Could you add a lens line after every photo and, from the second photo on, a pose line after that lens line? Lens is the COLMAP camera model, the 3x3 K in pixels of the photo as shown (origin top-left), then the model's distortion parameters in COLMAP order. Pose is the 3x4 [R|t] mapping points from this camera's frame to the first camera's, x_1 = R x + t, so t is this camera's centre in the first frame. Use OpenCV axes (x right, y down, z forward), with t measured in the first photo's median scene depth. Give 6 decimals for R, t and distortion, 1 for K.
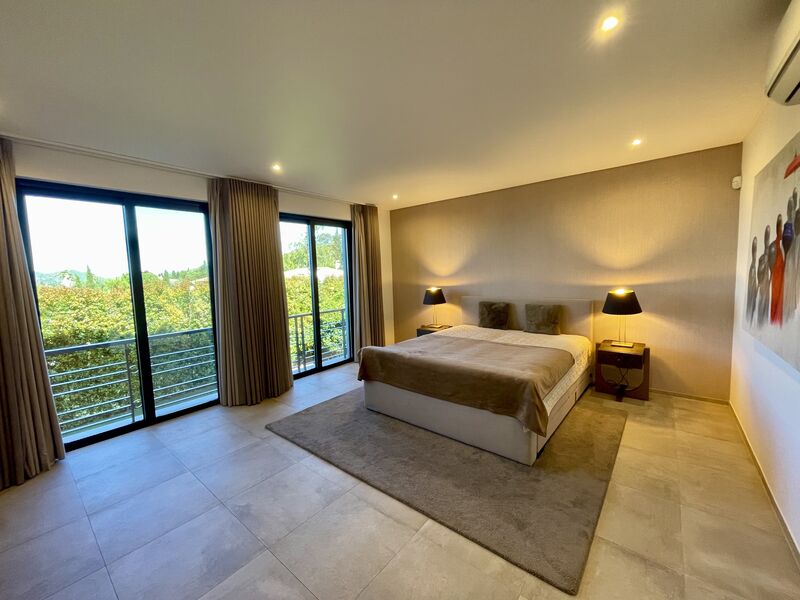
lens RADIAL K [[323.7, 0, 392.9], [0, 323.7, 300.9], [0, 0, 1]] dist [0.001005, 0.000238]
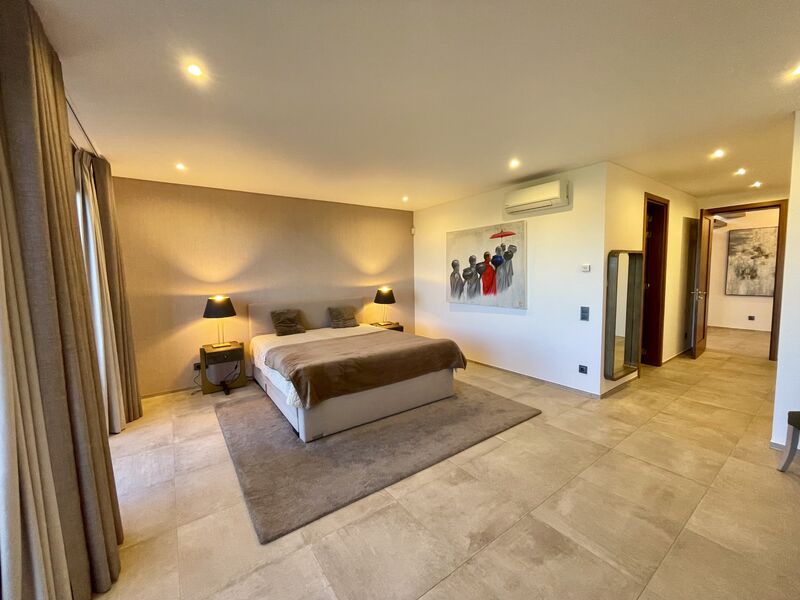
lens RADIAL K [[323.7, 0, 392.6], [0, 323.7, 300.8], [0, 0, 1]] dist [0.001005, 0.000238]
pose [[0.270860, -0.066764, 0.960301, -1.167935], [0.097013, 0.994406, 0.041772, -0.048647], [-0.957718, 0.081848, 0.275822, 0.816469]]
